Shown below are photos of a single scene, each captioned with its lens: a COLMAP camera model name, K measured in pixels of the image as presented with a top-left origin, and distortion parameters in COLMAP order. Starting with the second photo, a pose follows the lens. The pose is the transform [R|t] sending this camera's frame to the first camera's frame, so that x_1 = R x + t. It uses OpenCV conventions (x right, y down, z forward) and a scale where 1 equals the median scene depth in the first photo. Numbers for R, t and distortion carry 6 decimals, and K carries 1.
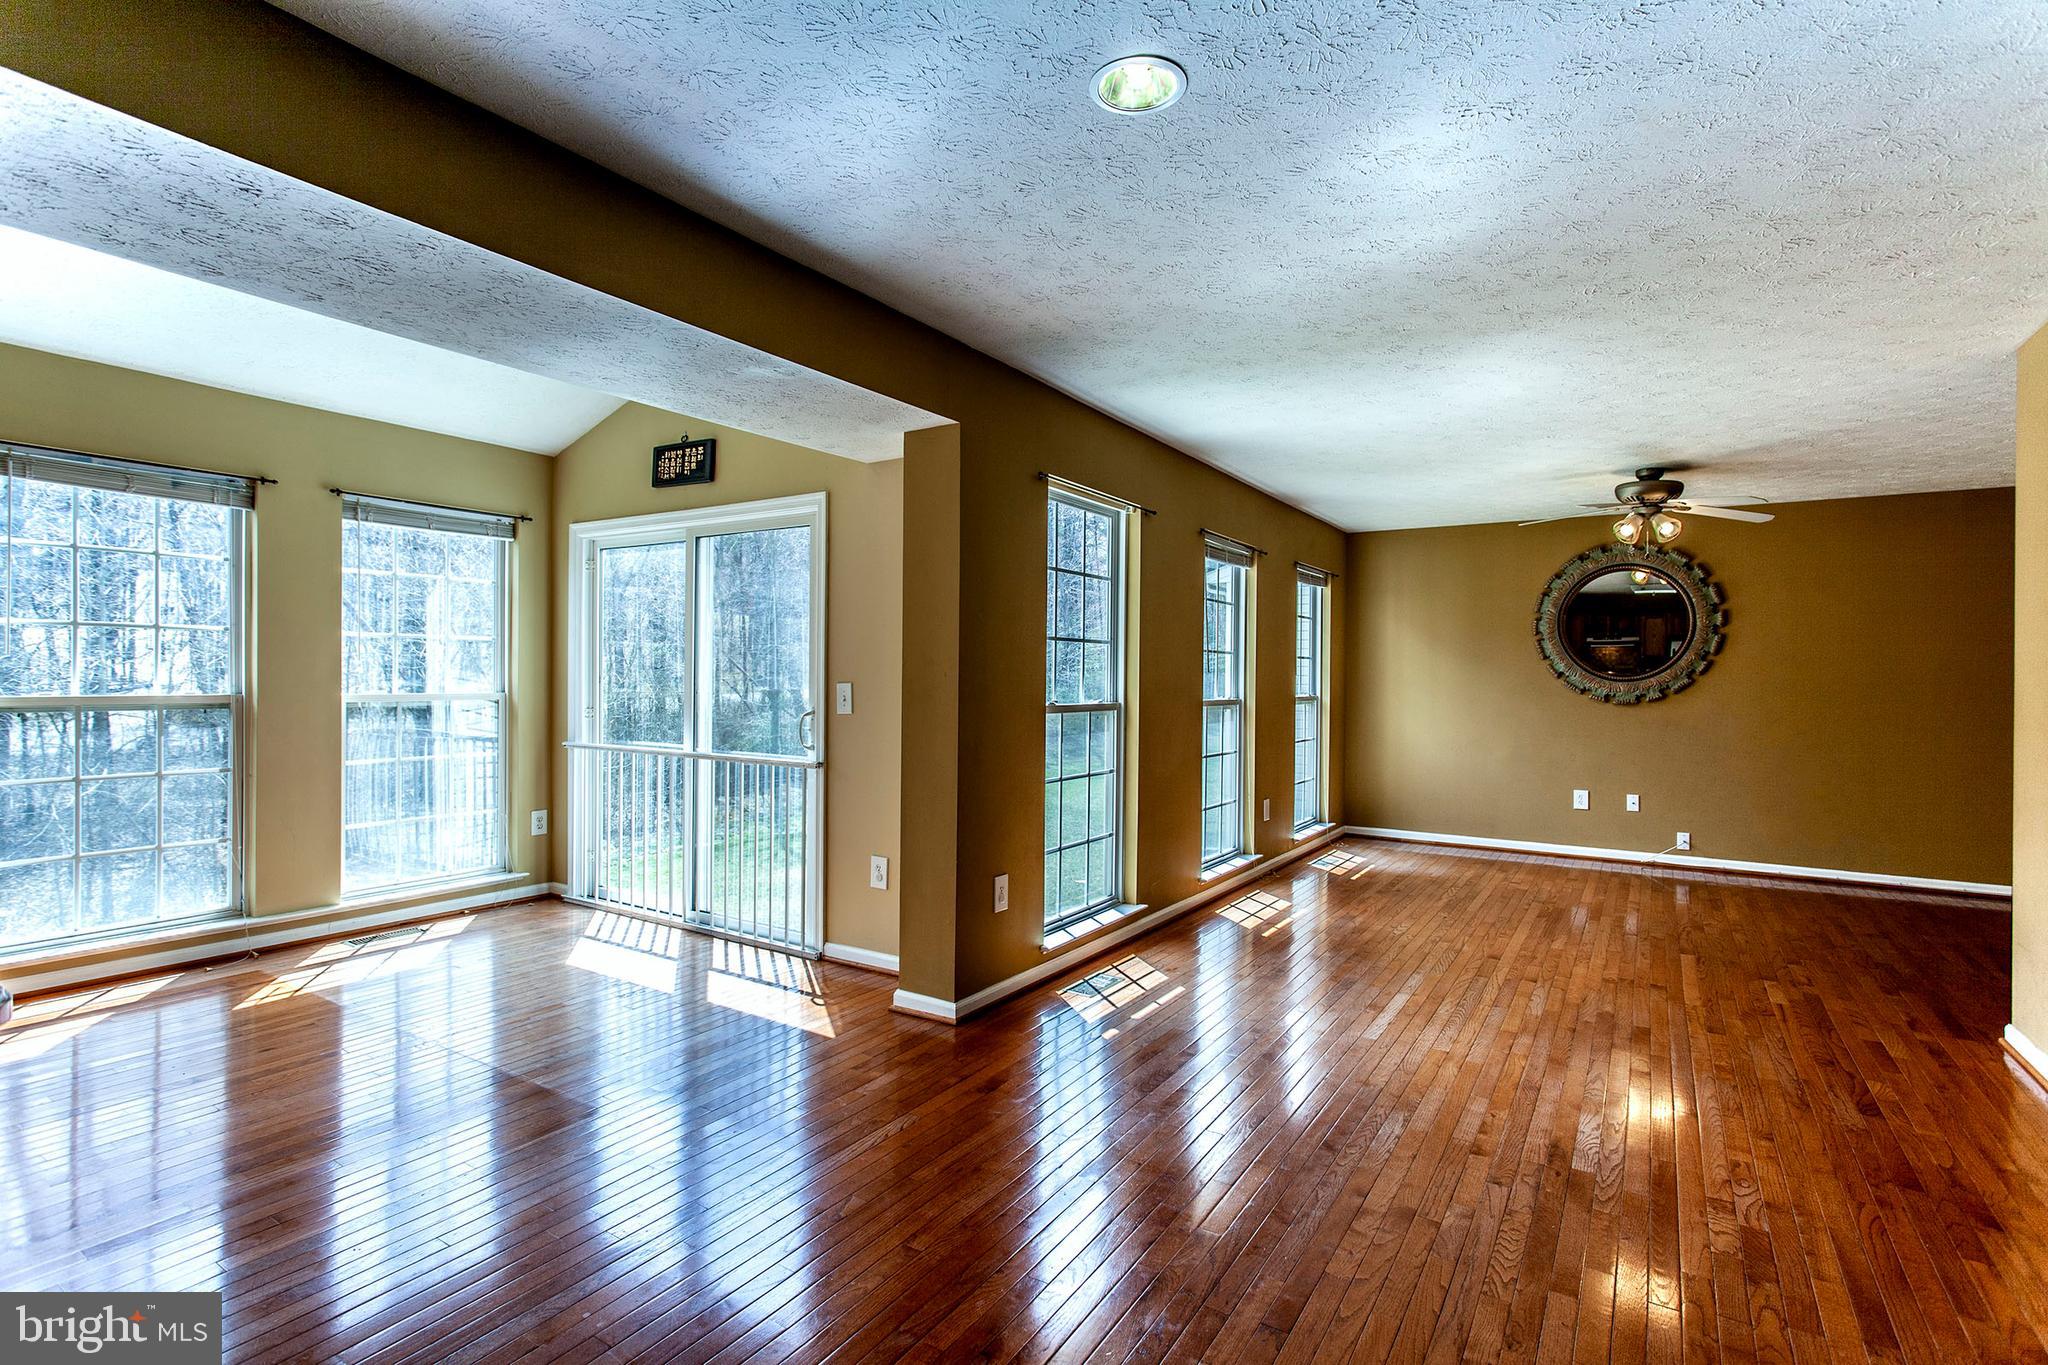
lens RADIAL K [[973.3, 0, 1017.1], [0, 973.3, 679.5], [0, 0, 1]] dist [-0.011088, 0.009928]
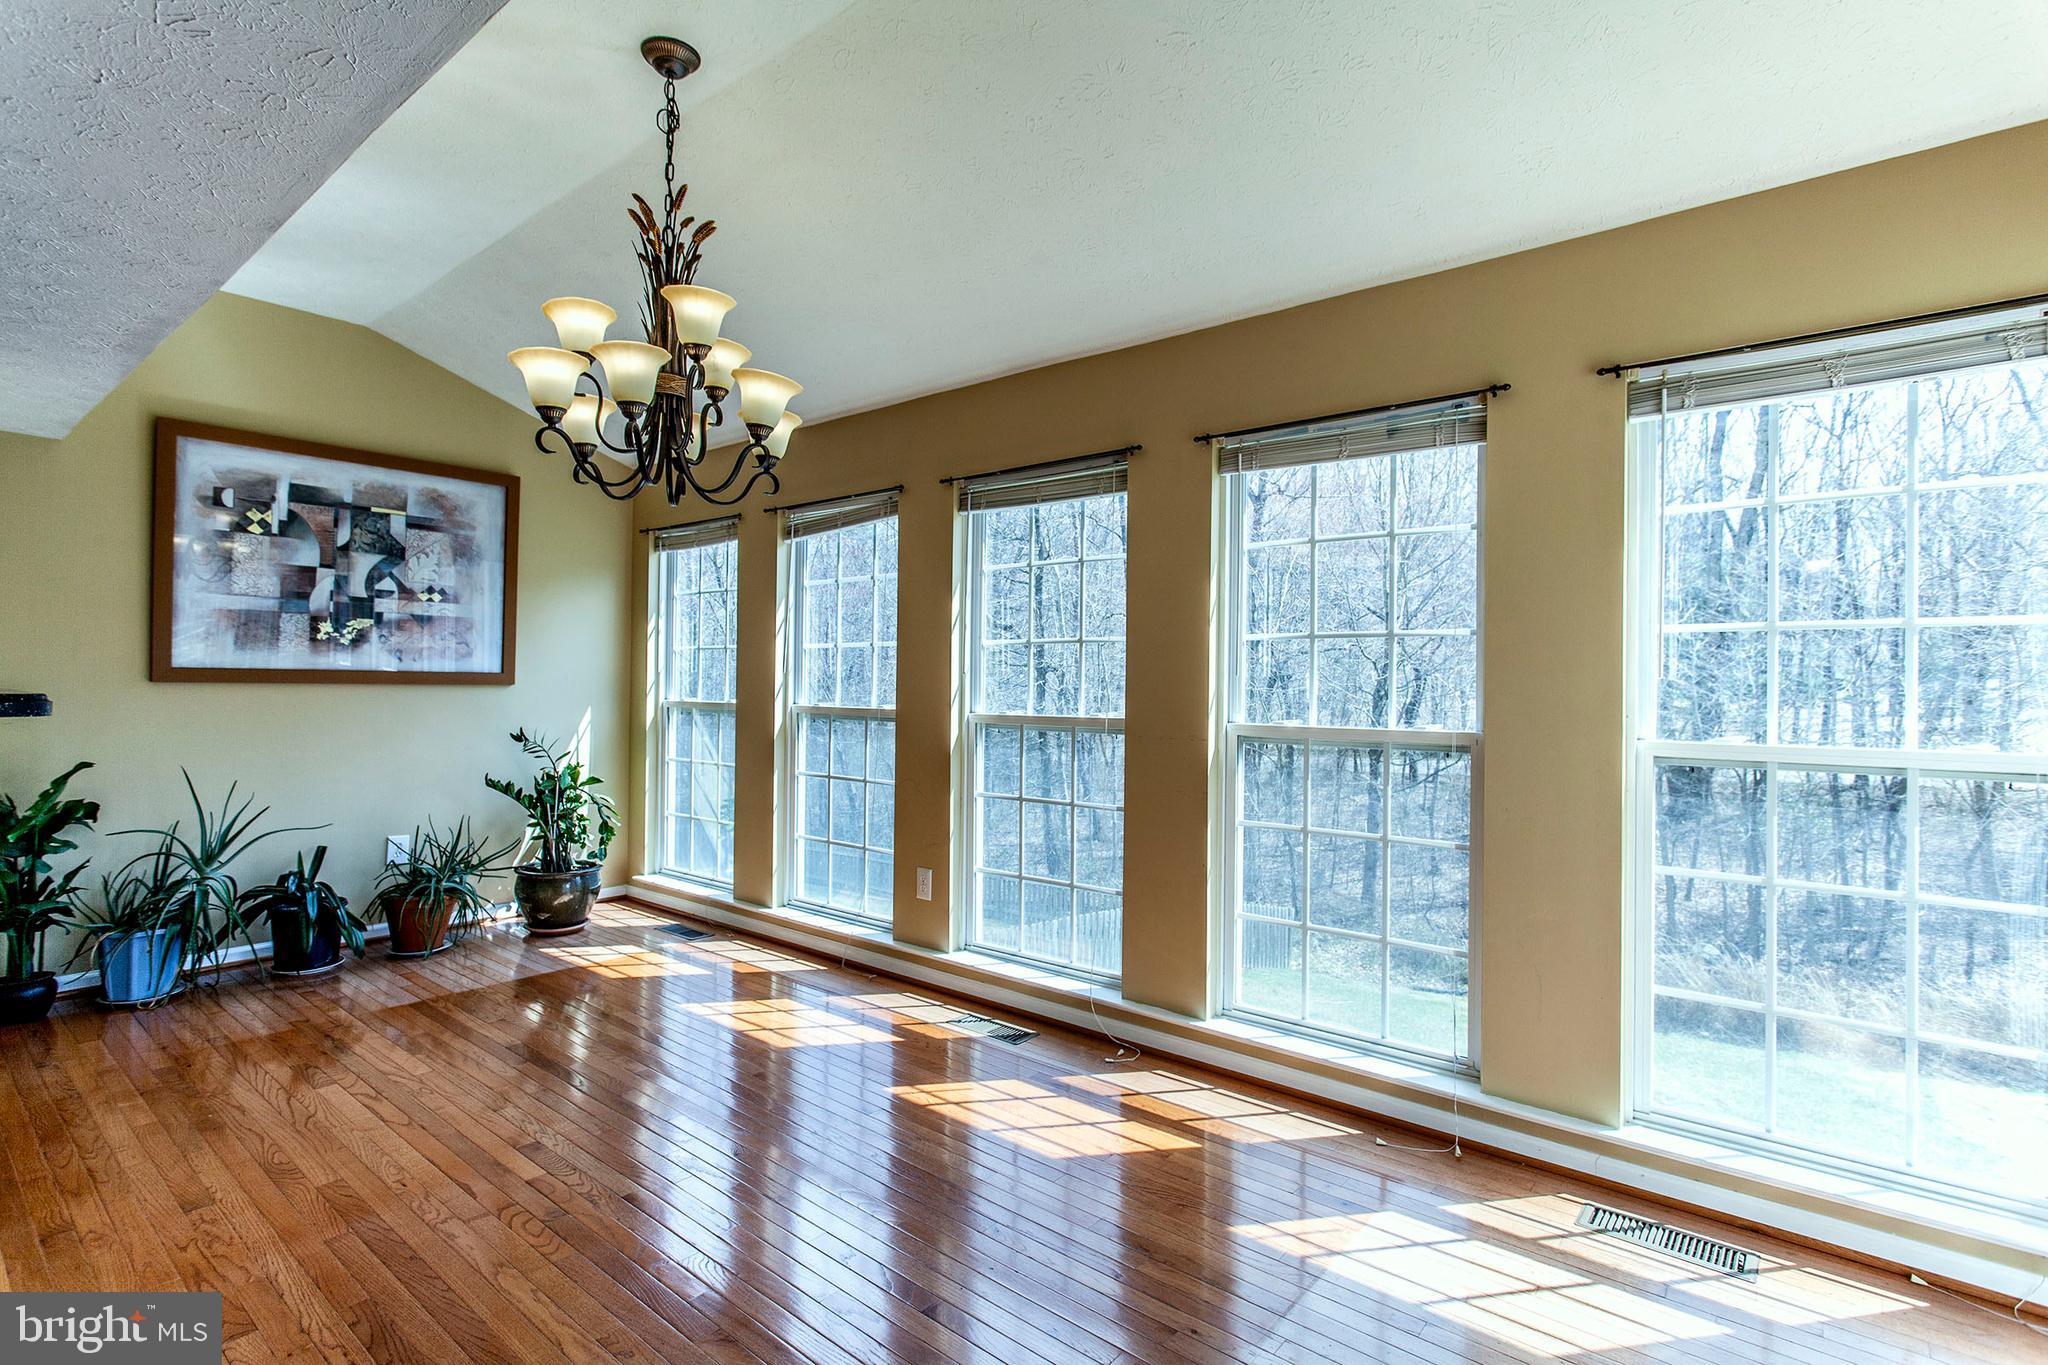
lens RADIAL K [[973.3, 0, 1017.1], [0, 973.3, 679.5], [0, 0, 1]] dist [-0.011088, 0.009928]
pose [[-0.110591, -0.006543, -0.993844, -0.128349], [-0.013923, 0.999890, -0.005034, -0.012923], [0.993768, 0.013281, -0.110670, 0.771074]]
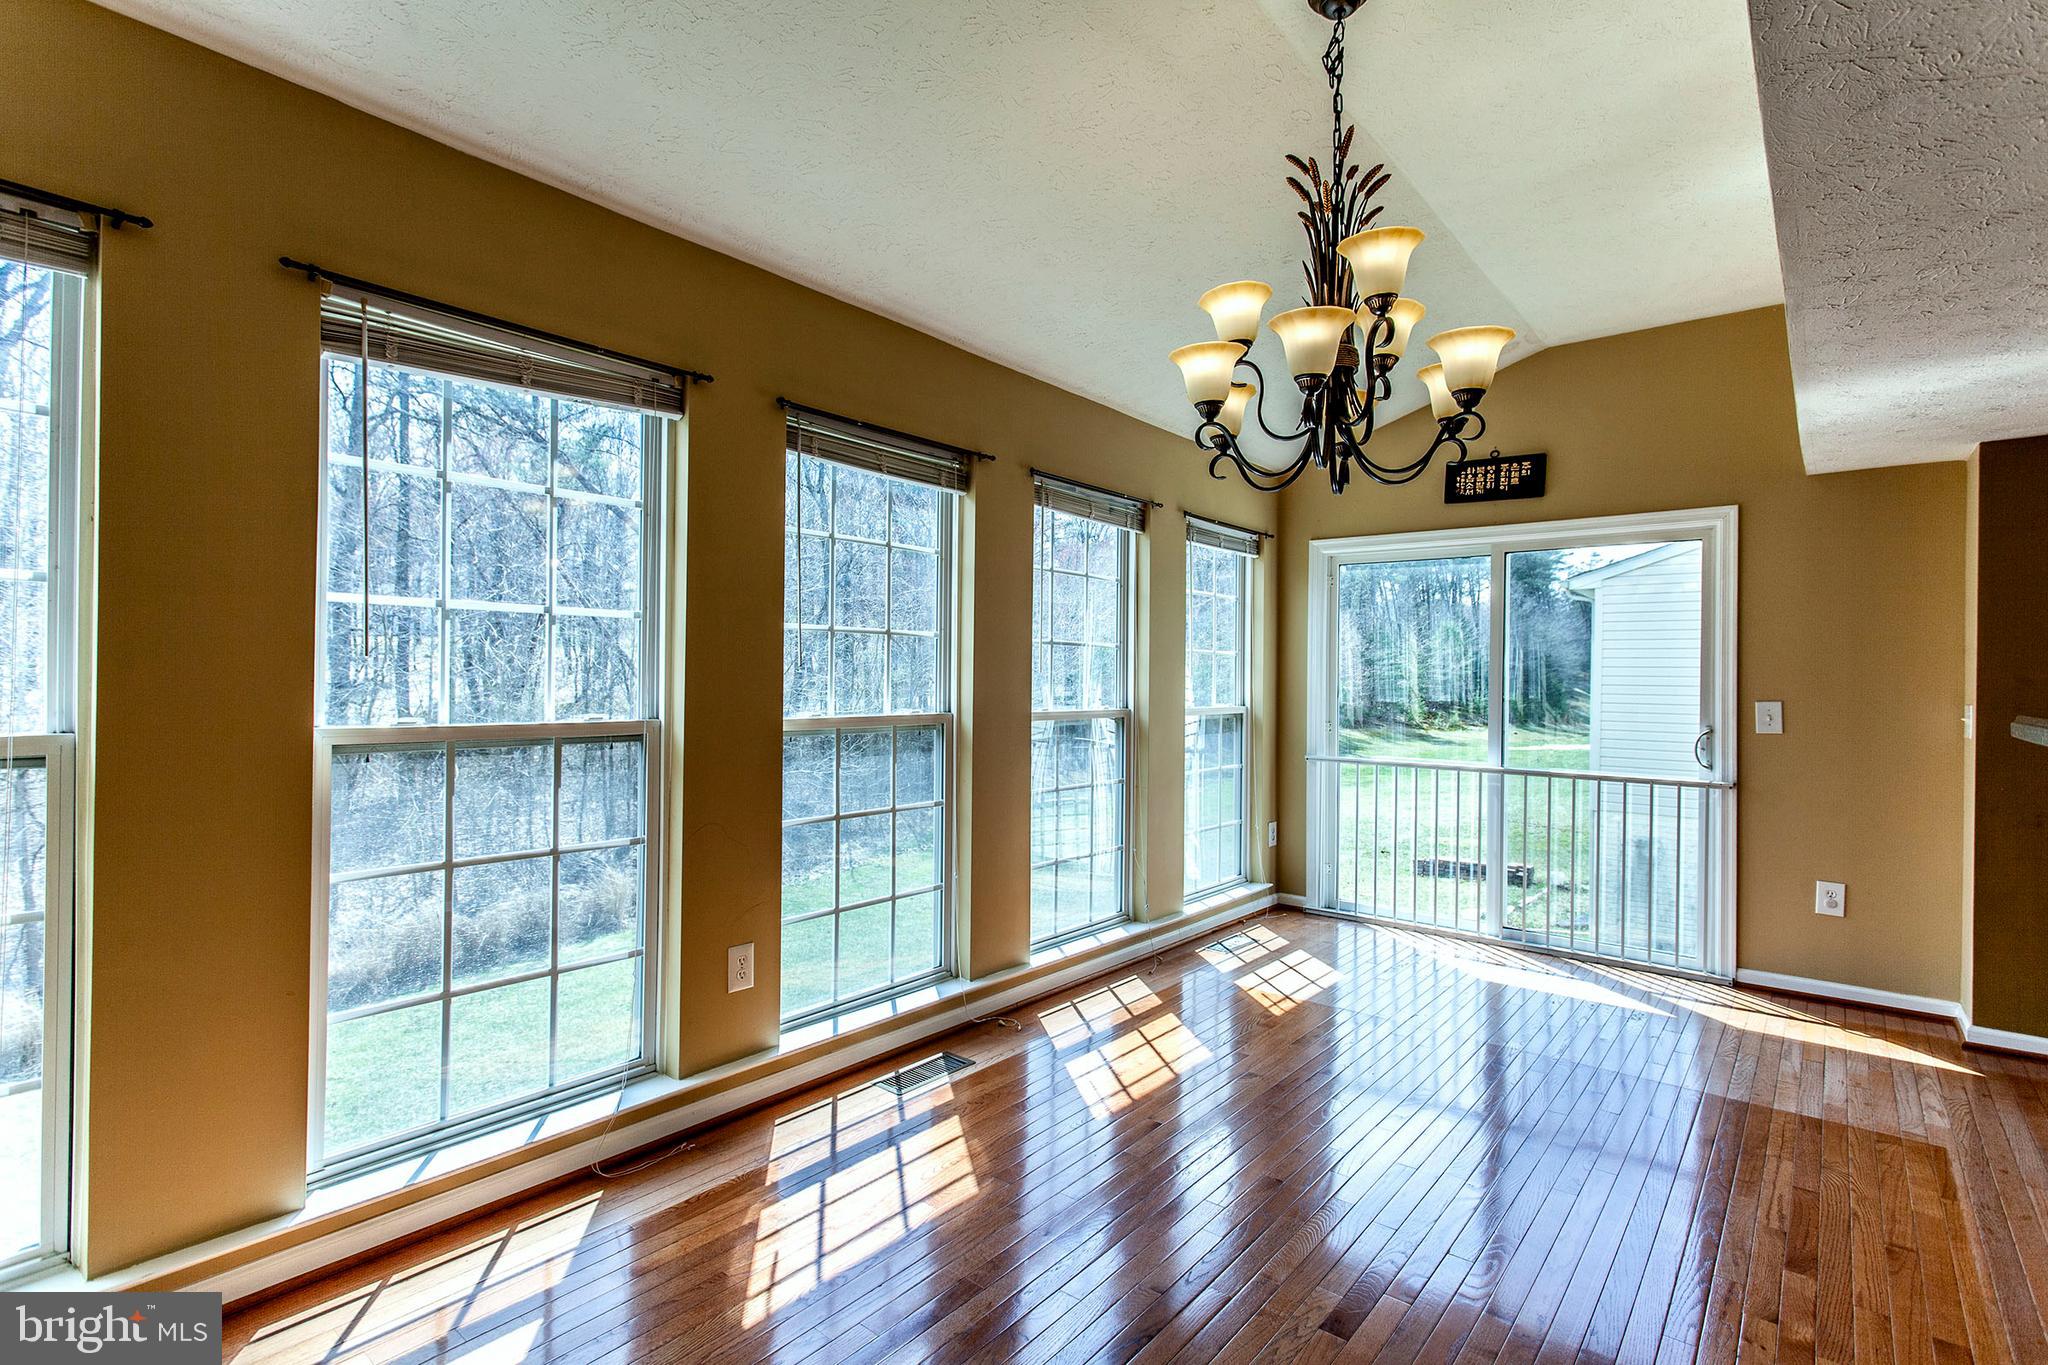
lens RADIAL K [[973.3, 0, 1017.1], [0, 973.3, 679.5], [0, 0, 1]] dist [-0.011088, 0.009928]
pose [[0.992380, 0.003099, -0.123176, -0.795013], [-0.003677, 0.999983, -0.004467, -0.011243], [0.123160, 0.004886, 0.992375, -0.055521]]
